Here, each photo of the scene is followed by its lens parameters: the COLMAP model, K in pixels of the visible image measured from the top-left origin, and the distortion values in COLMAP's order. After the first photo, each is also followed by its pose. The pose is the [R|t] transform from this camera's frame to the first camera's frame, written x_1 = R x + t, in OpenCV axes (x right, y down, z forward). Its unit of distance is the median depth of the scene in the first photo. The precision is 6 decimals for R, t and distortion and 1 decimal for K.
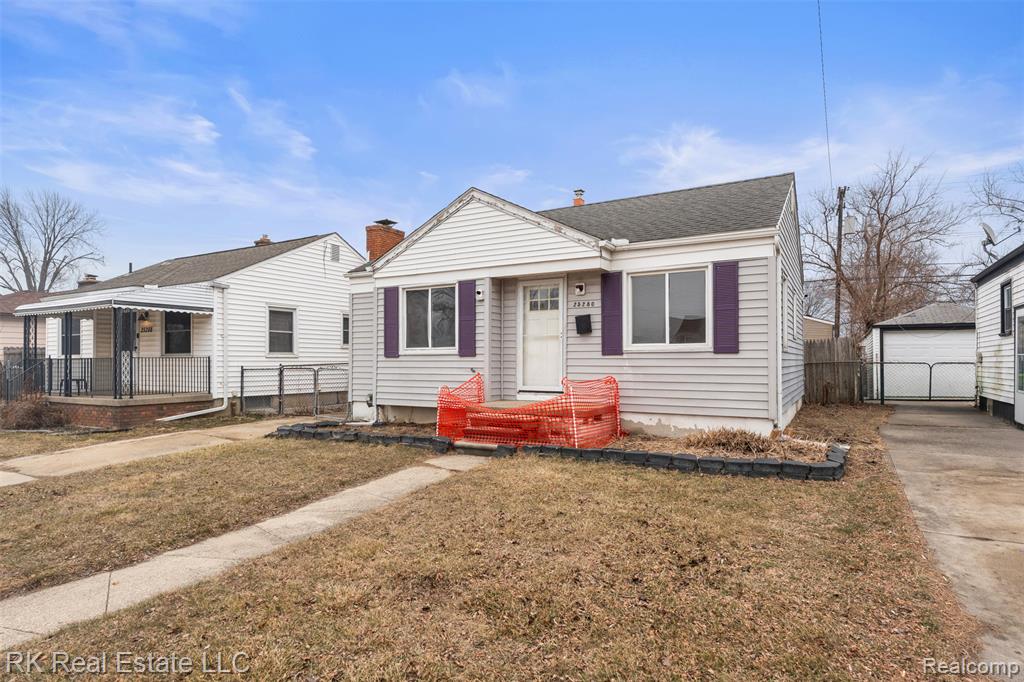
lens RADIAL K [[571.8, 0, 499.1], [0, 571.8, 351.9], [0, 0, 1]] dist [-0.000551, -0.000181]
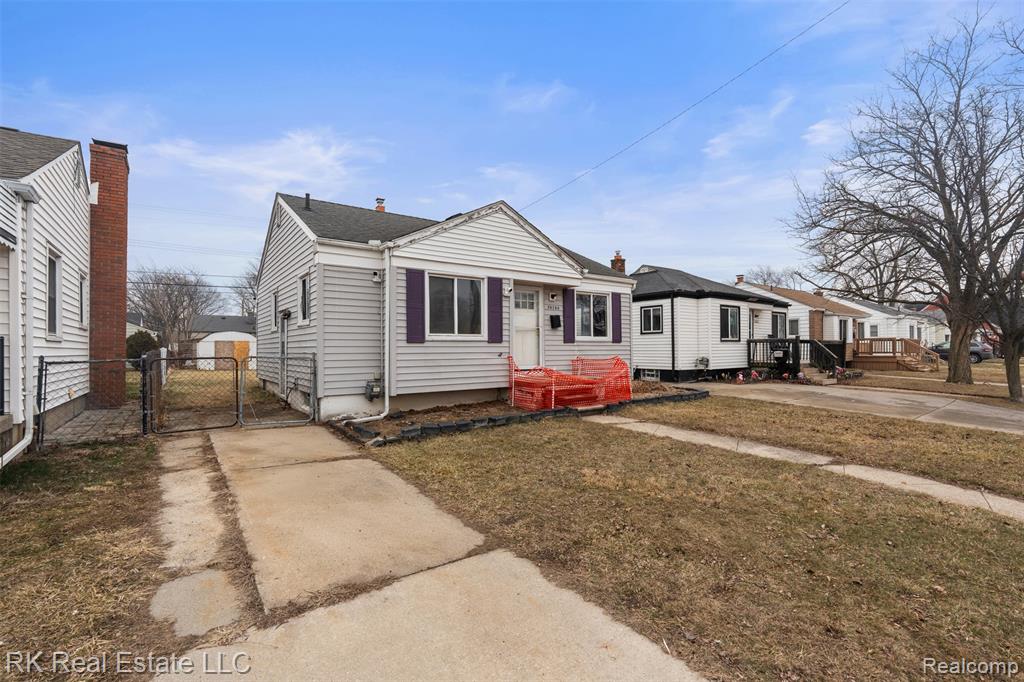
lens RADIAL K [[463.8, 0, 509.2], [0, 463.8, 338.5], [0, 0, 1]] dist [-0.002217, 0.000315]
pose [[0.389118, 0.020546, 0.920959, -0.917116], [-0.010201, 0.999786, -0.017995, 0.015882], [-0.921131, -0.002392, 0.389245, 0.605709]]
